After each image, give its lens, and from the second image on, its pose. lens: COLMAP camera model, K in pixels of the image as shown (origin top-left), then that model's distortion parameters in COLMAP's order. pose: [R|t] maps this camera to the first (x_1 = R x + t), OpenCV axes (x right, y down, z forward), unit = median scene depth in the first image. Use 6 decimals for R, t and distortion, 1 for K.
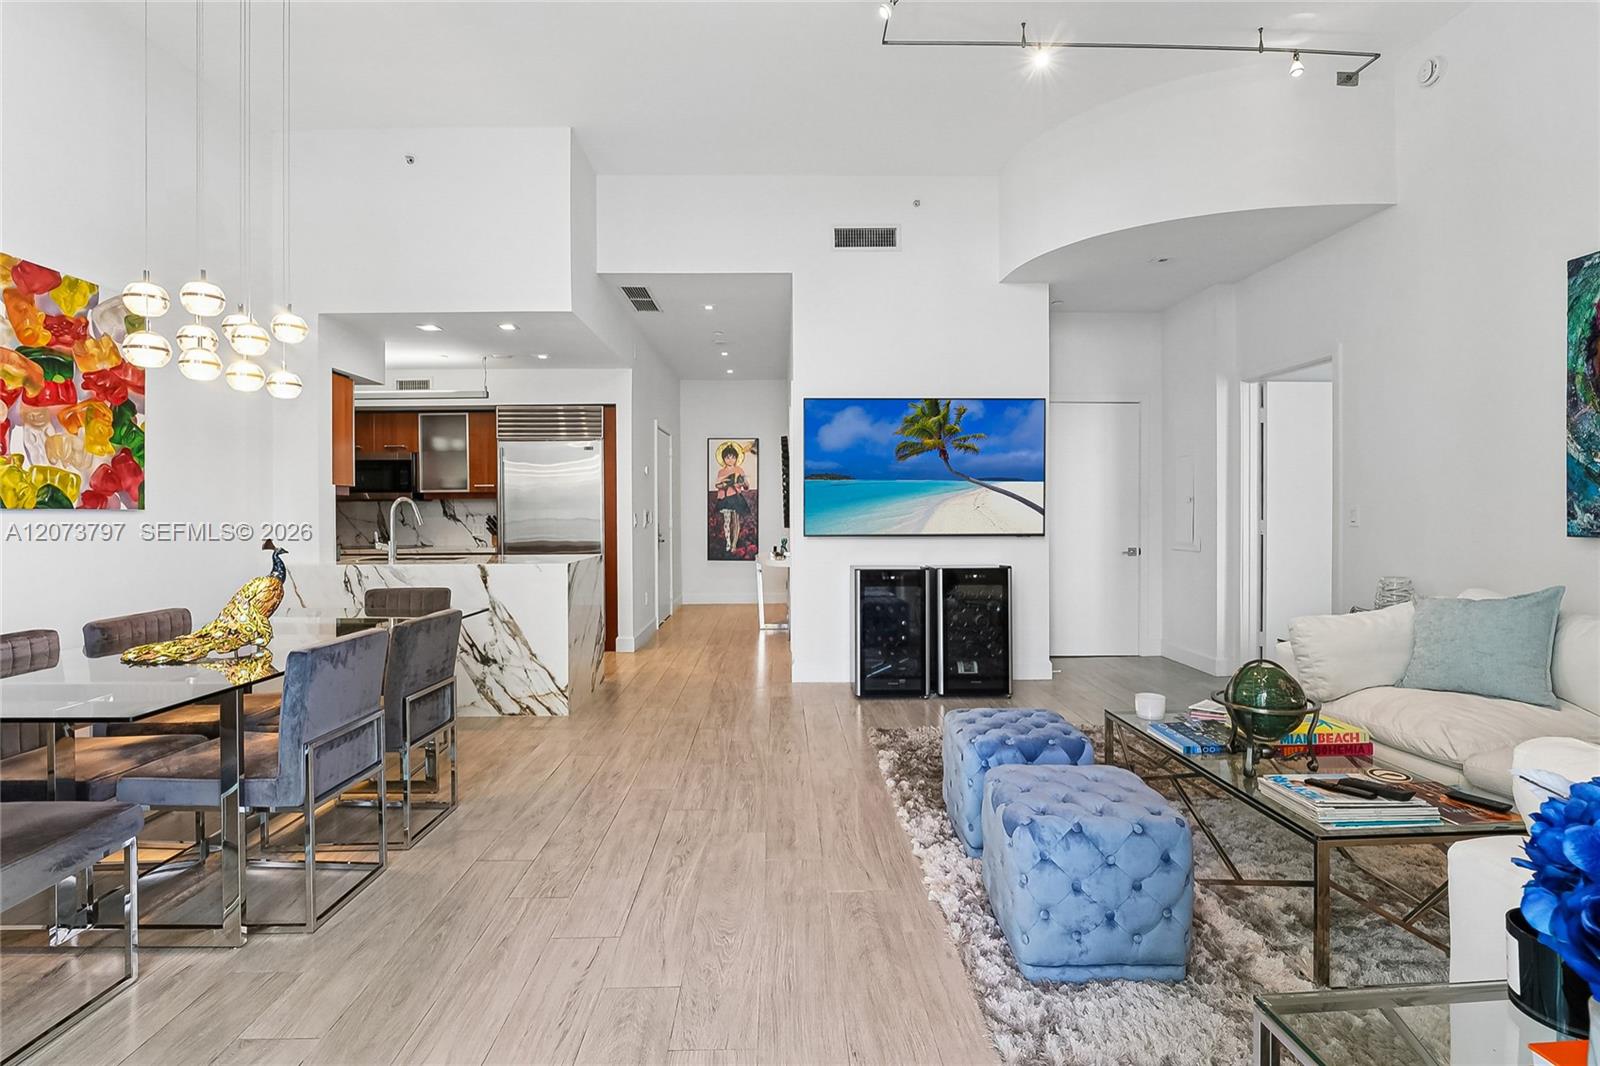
lens RADIAL K [[696.8, 0, 812.5], [0, 696.8, 524.7], [0, 0, 1]] dist [-0.011770, -0.000318]
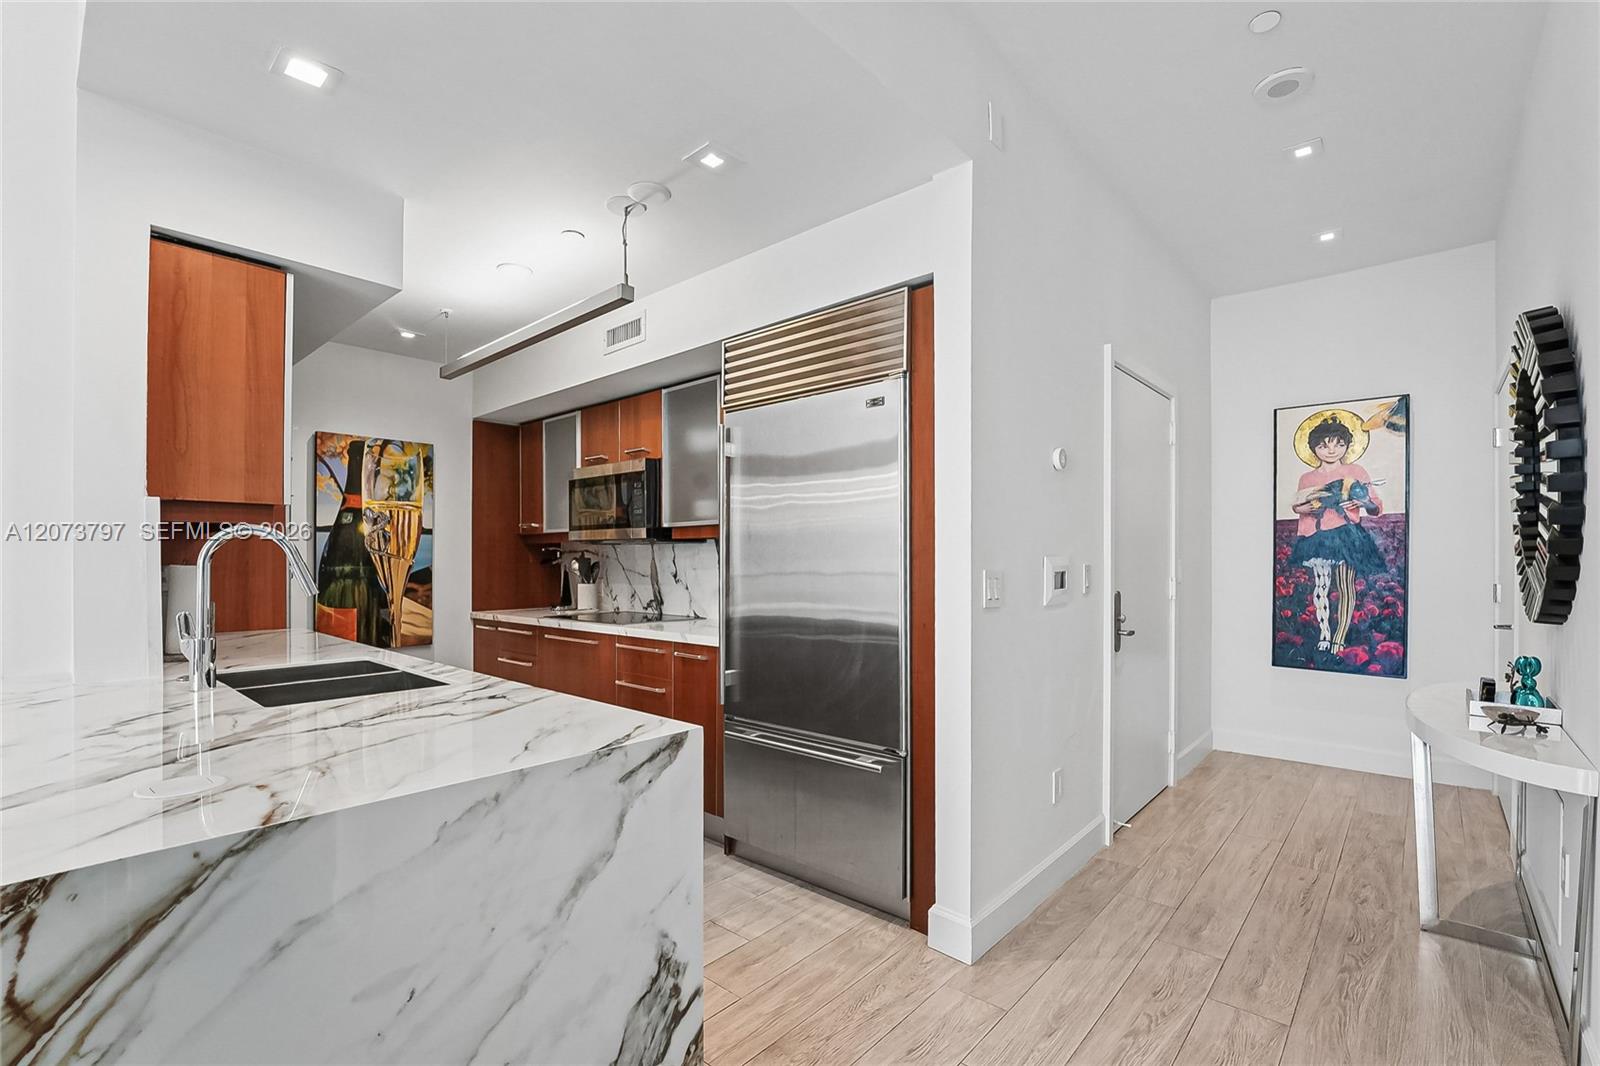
lens RADIAL K [[696.8, 0, 842.6], [0, 696.8, 558.2], [0, 0, 1]] dist [-0.011770, -0.000318]
pose [[0.732247, 0.006006, -0.681013, -0.067271], [-0.019501, 0.999736, -0.012151, -0.017005], [0.680760, 0.022178, 0.732170, 0.703839]]
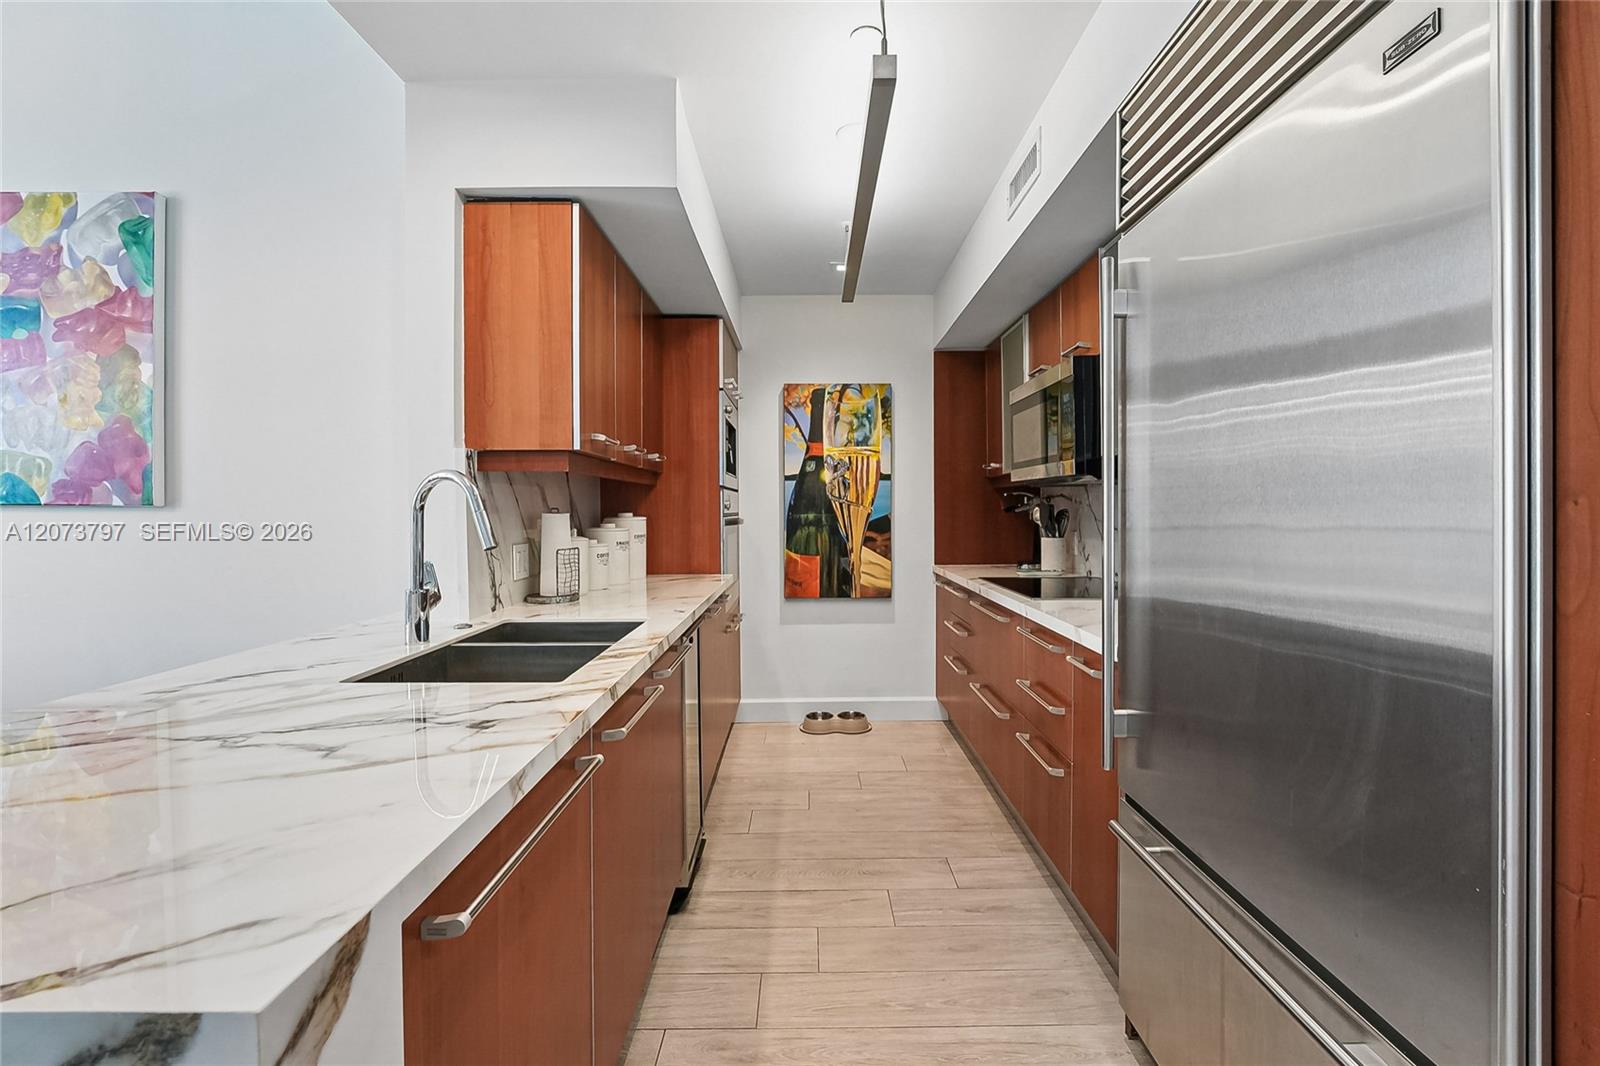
lens RADIAL K [[696.8, 0, 820.5], [0, 696.8, 511.1], [0, 0, 1]] dist [-0.011770, -0.000318]
pose [[-0.059889, 0.011968, -0.998133, -0.184255], [-0.017143, 0.999768, 0.013016, -0.019613], [0.998058, 0.017891, -0.059670, 0.901652]]
